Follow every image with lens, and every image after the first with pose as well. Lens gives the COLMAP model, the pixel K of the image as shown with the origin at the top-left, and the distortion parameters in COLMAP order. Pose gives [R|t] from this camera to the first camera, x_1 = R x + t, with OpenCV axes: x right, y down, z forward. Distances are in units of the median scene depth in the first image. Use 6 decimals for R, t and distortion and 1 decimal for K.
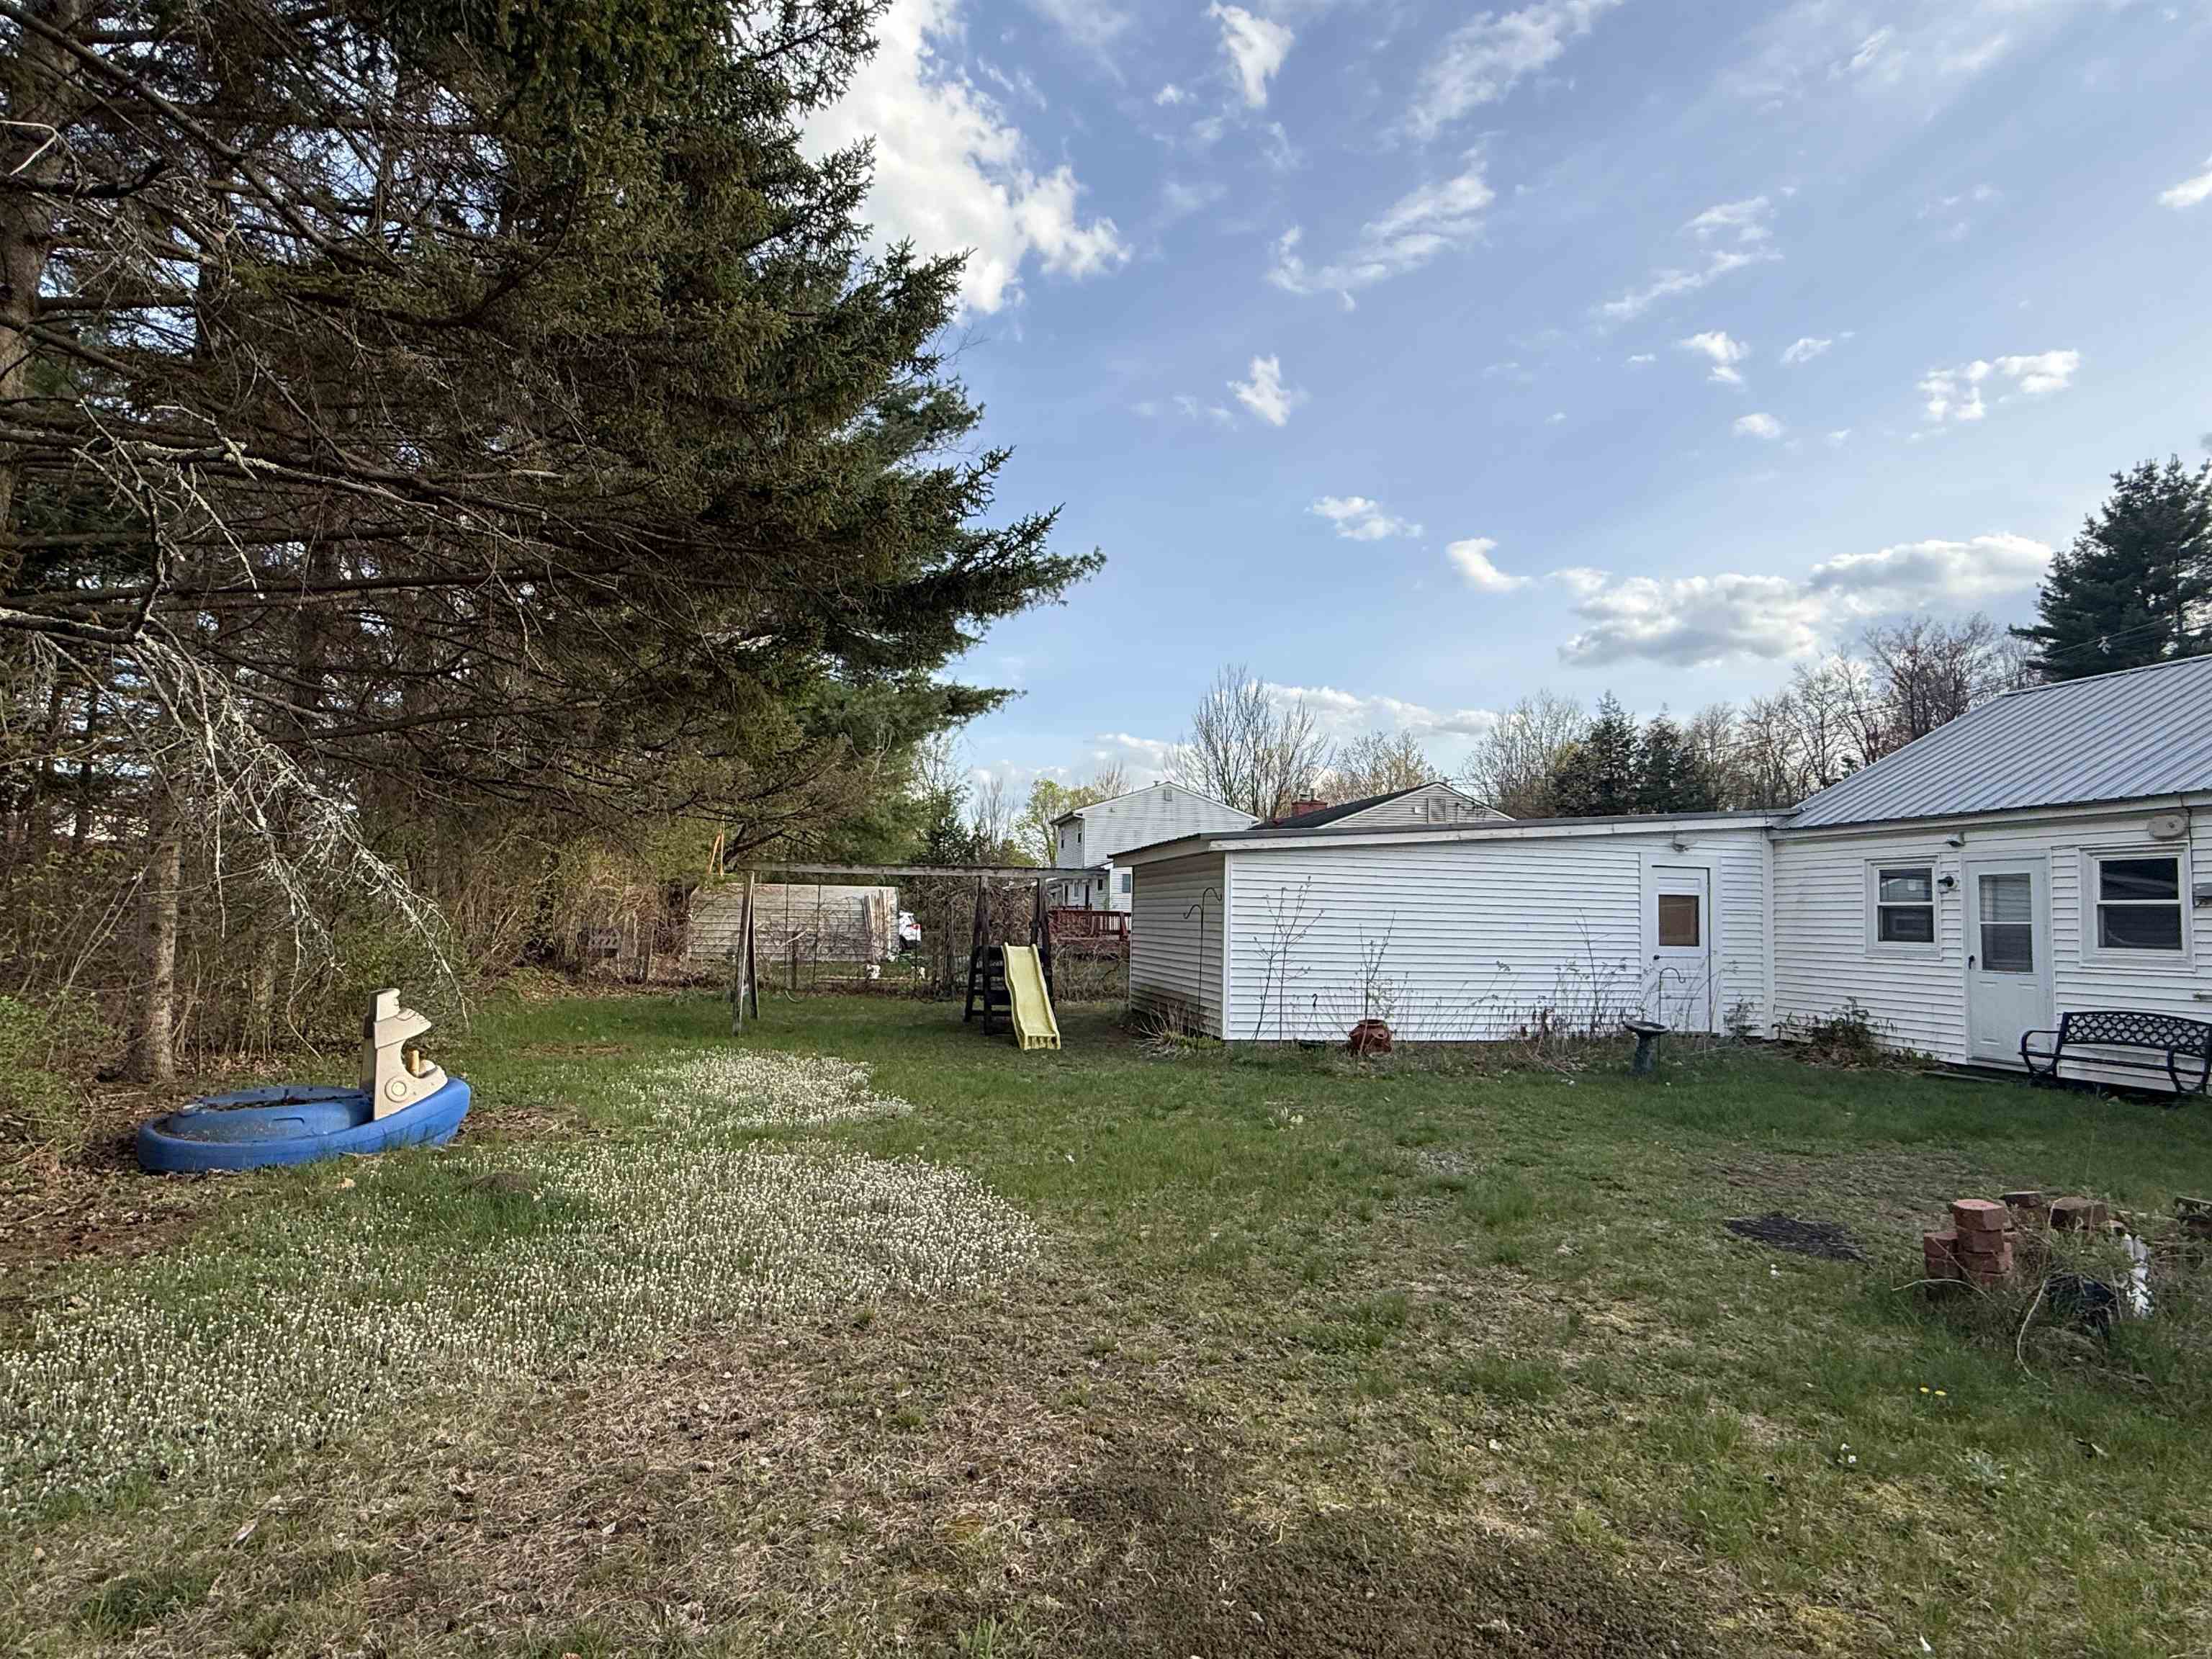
lens RADIAL K [[1169.9, 0, 1106.0], [0, 1169.9, 829.5], [0, 0, 1]] dist [0.002250, -0.001195]
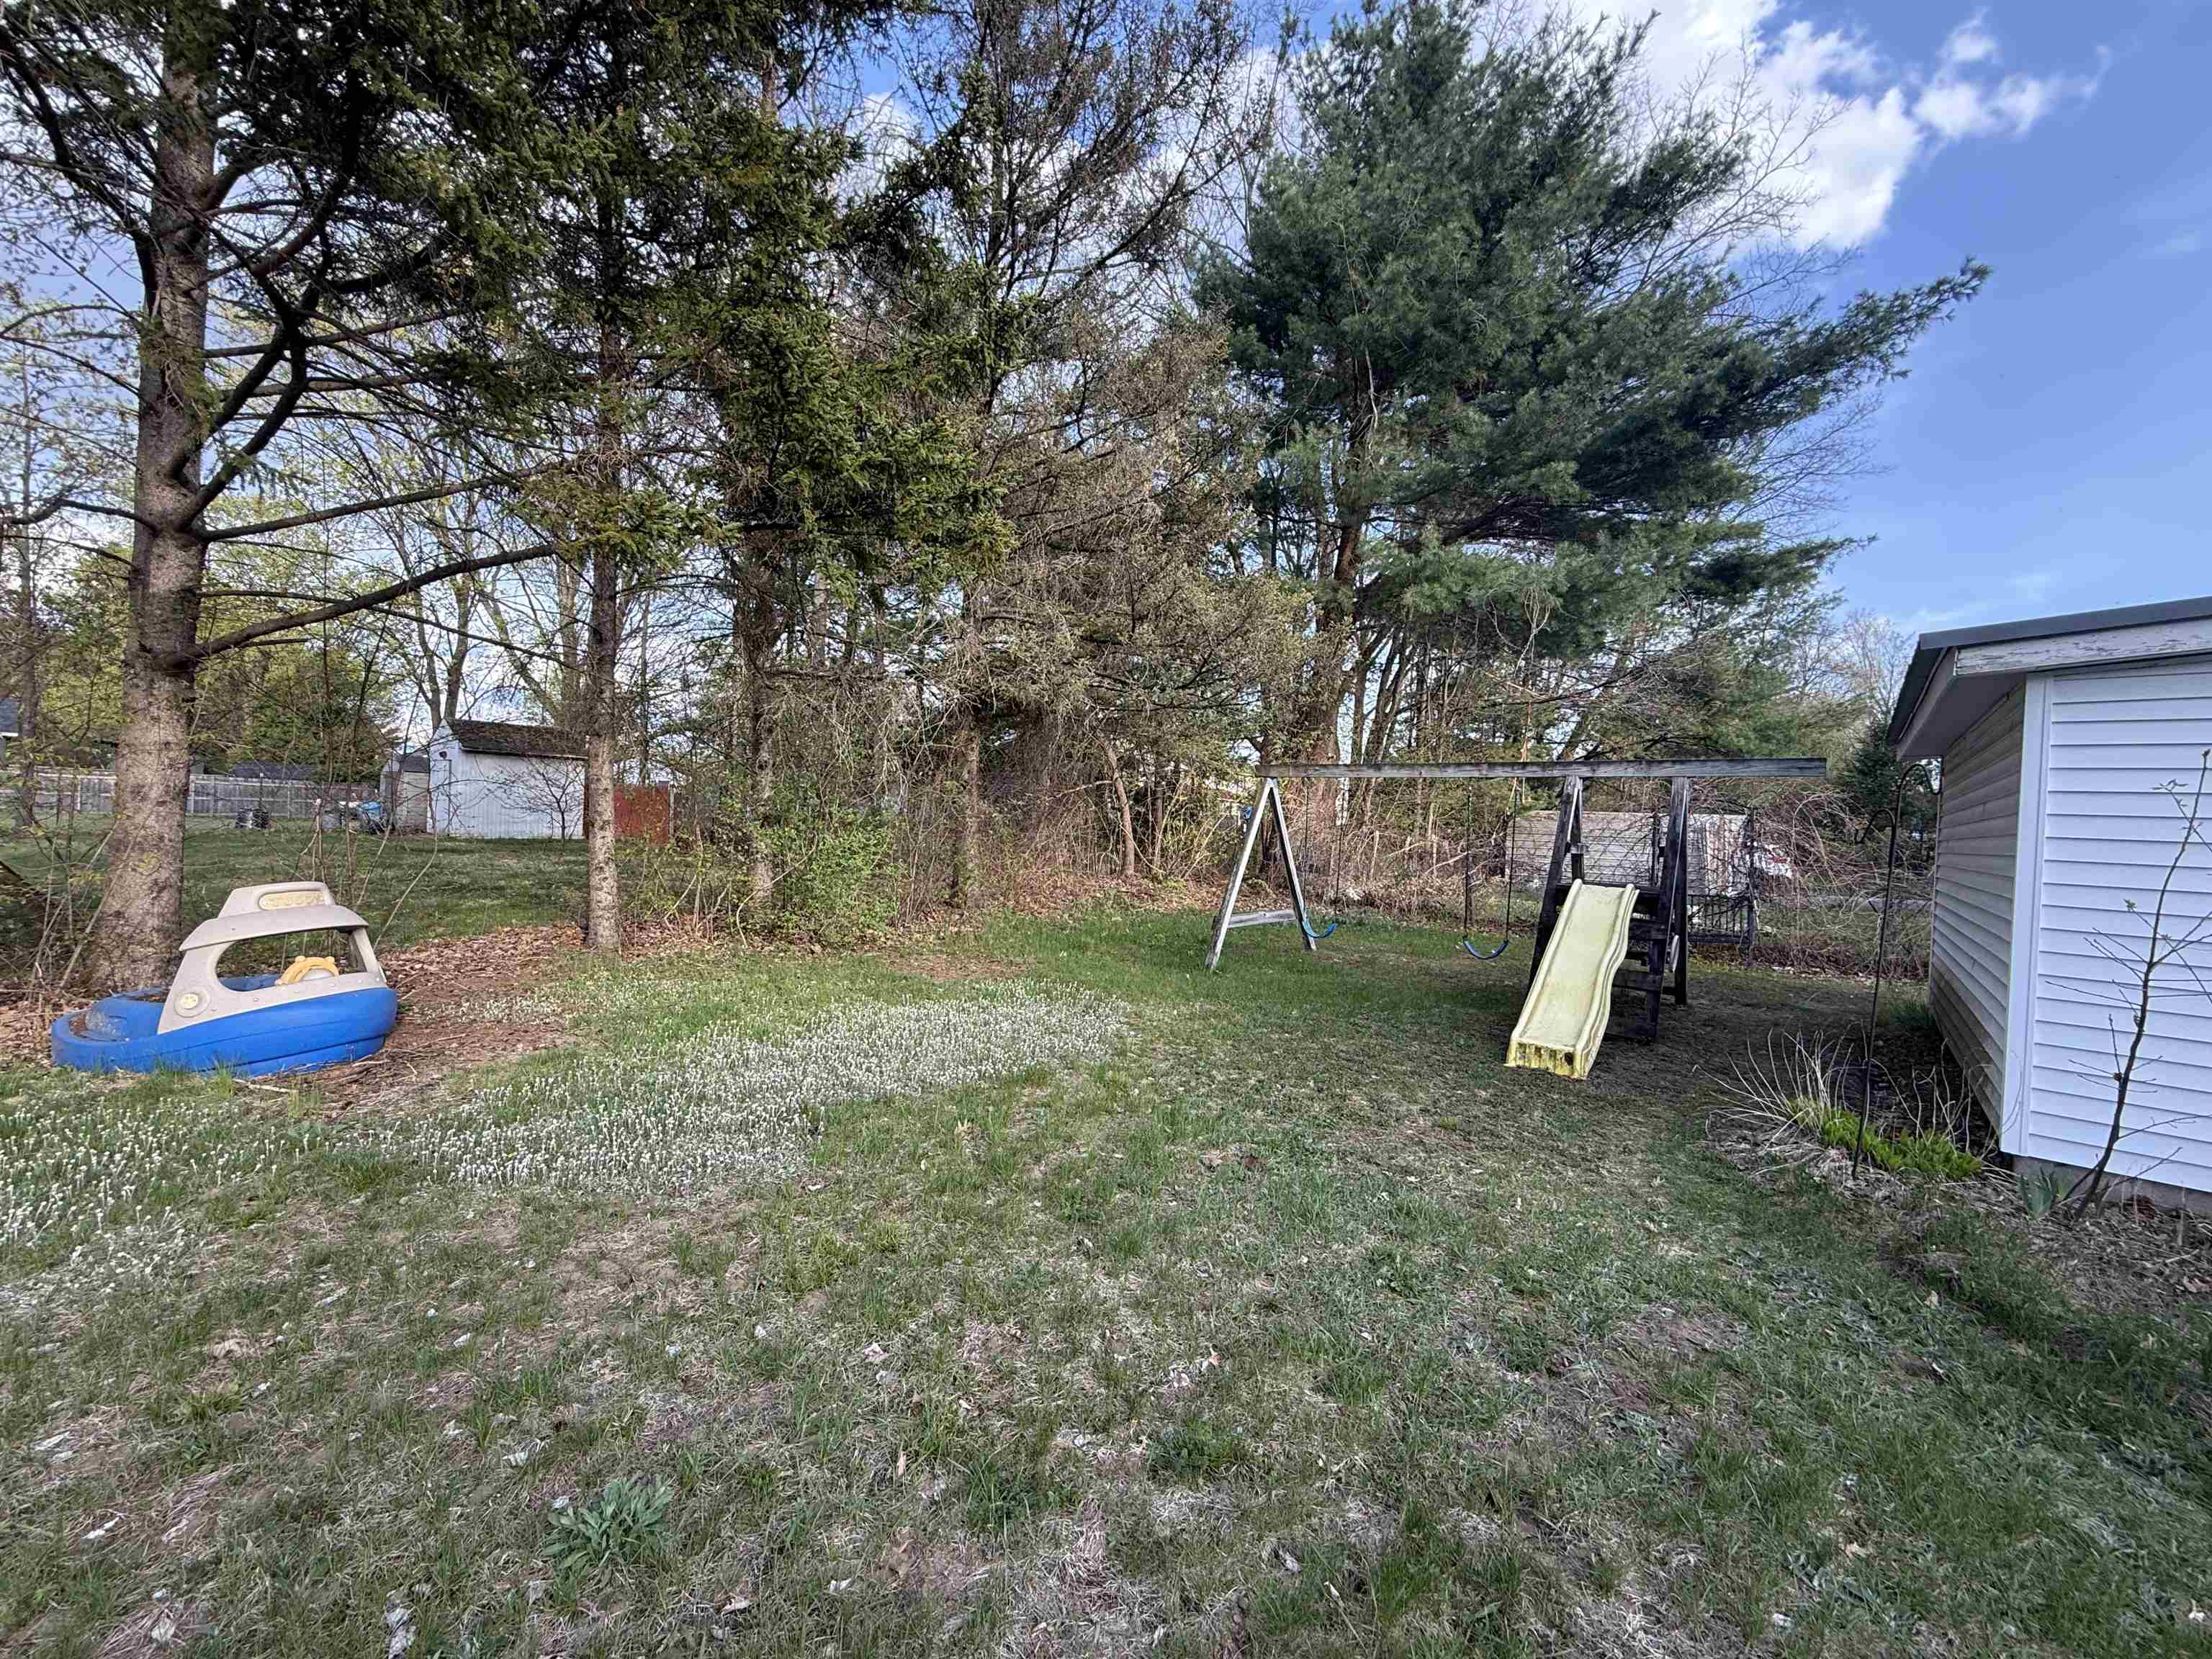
lens RADIAL K [[884.1, 0, 1106.0], [0, 884.1, 829.5], [0, 0, 1]] dist [0.000855, 0.000116]
pose [[0.617975, 0.016753, -0.786019, 0.154767], [0.028463, 0.998641, 0.043662, 0.051519], [0.785682, -0.049355, 0.616659, 0.616329]]
